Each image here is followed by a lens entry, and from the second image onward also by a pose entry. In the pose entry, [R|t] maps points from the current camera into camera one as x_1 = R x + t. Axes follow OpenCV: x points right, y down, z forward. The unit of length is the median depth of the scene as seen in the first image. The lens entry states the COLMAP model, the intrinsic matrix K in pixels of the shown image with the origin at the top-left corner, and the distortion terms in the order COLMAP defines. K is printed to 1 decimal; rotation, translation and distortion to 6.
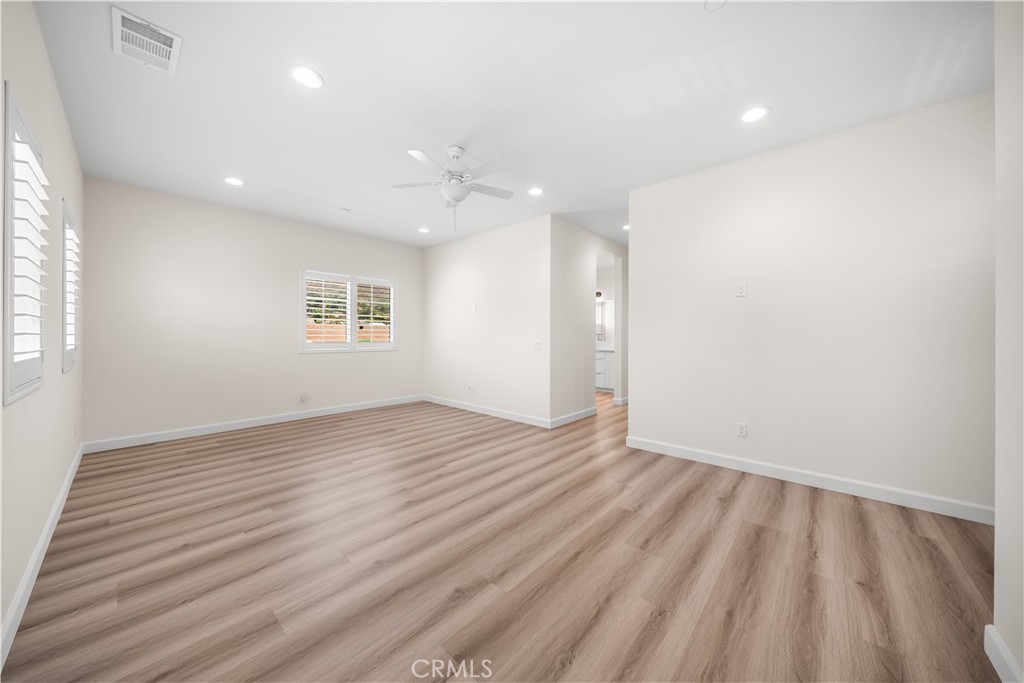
lens RADIAL K [[348.8, 0, 505.8], [0, 348.8, 334.7], [0, 0, 1]] dist [-0.002480, -0.000240]
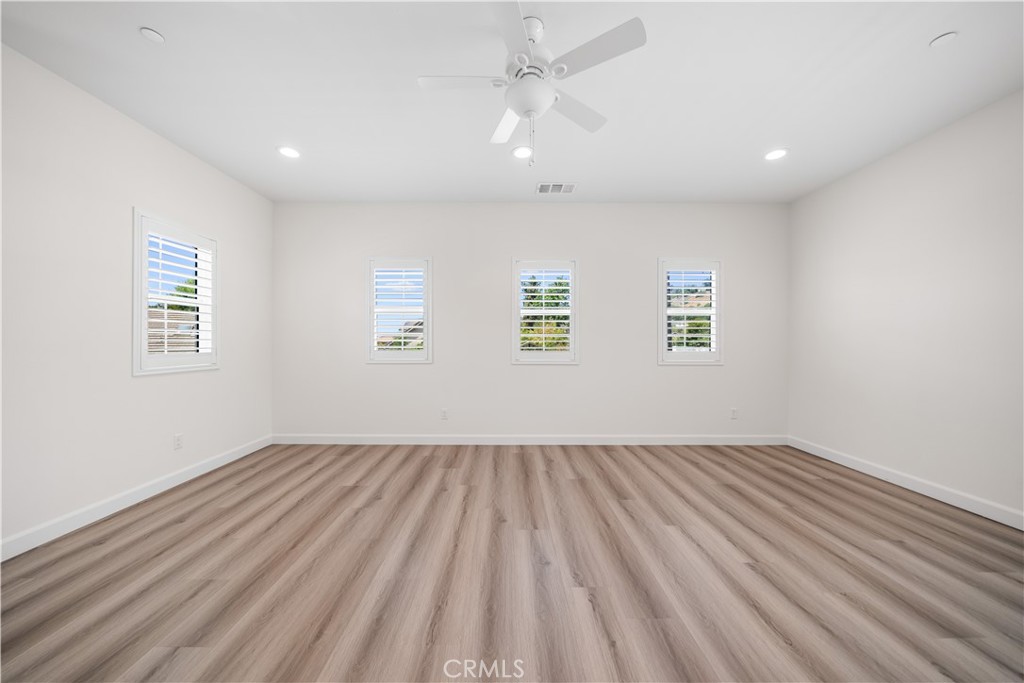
lens RADIAL K [[348.8, 0, 512.5], [0, 348.8, 341.0], [0, 0, 1]] dist [-0.002480, -0.000240]
pose [[-0.726666, -0.006392, -0.686961, 0.338637], [-0.002264, 0.999974, -0.006910, 0.008060], [0.686987, -0.003466, -0.726662, 1.661791]]
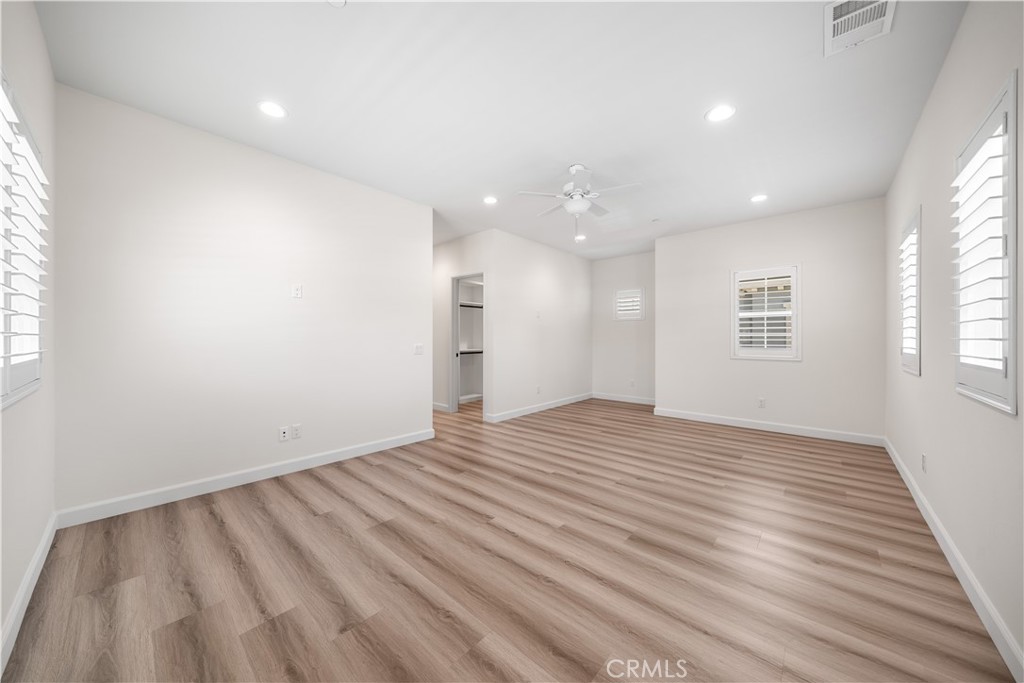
lens RADIAL K [[348.8, 0, 506.1], [0, 348.8, 340.6], [0, 0, 1]] dist [-0.002480, -0.000240]
pose [[-0.005258, -0.007511, 0.999958, -1.442644], [-0.006500, 0.999951, 0.007477, -0.000918], [-0.999965, -0.006460, -0.005306, 1.438611]]
